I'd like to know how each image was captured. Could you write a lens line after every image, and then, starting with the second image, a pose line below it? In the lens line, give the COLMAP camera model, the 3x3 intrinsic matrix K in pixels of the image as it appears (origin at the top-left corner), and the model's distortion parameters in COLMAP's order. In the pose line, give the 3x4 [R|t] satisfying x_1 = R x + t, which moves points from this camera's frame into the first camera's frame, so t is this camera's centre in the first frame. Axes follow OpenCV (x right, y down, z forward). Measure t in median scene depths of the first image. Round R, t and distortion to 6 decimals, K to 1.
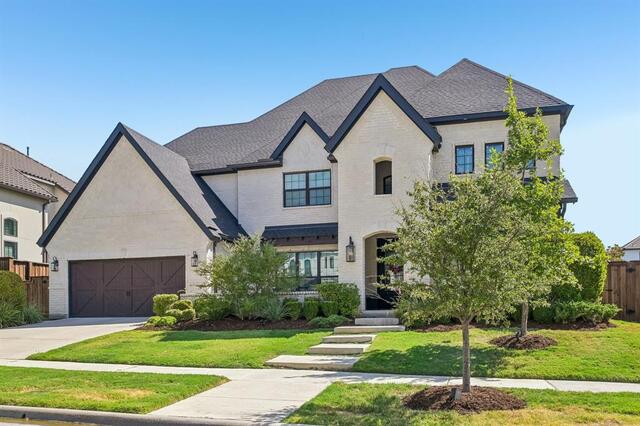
lens RADIAL K [[770.0, 0, 320.0], [0, 770.0, 213.0], [0, 0, 1]] dist [0.002893, 0.008144]
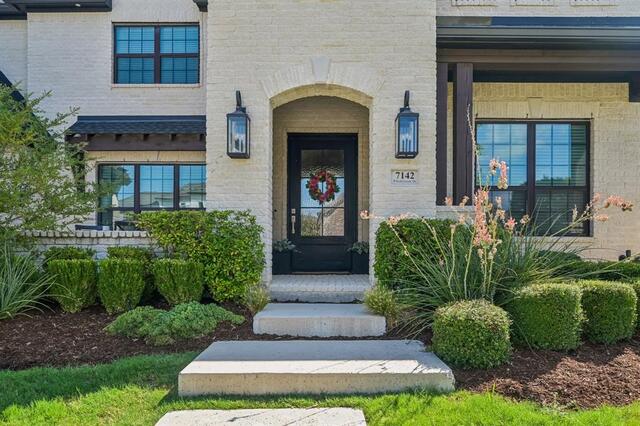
lens RADIAL K [[452.7, 0, 320.0], [0, 452.7, 213.0], [0, 0, 1]] dist [0.004463, 0.001485]
pose [[0.964611, 0.029940, 0.261973, 0.017306], [-0.046581, 0.997256, 0.057544, 0.067569], [-0.259531, -0.067710, 0.963358, 0.679956]]
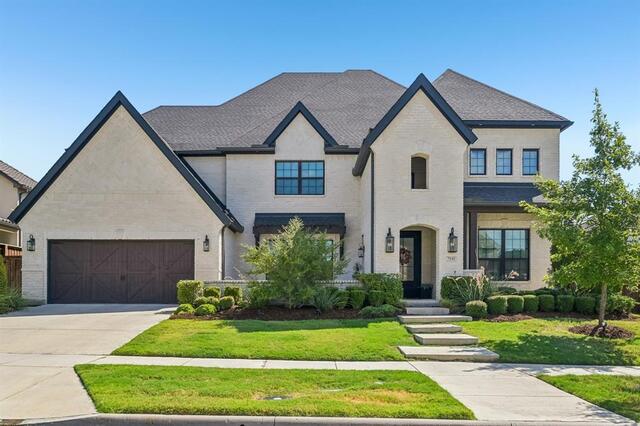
lens RADIAL K [[690.8, 0, 320.0], [0, 690.8, 213.0], [0, 0, 1]] dist [-0.002194, -0.003773]
pose [[0.934570, 0.053720, 0.351701, -0.332156], [-0.056503, 0.998400, -0.002355, 0.016350], [-0.351265, -0.017671, 0.936109, 0.153553]]
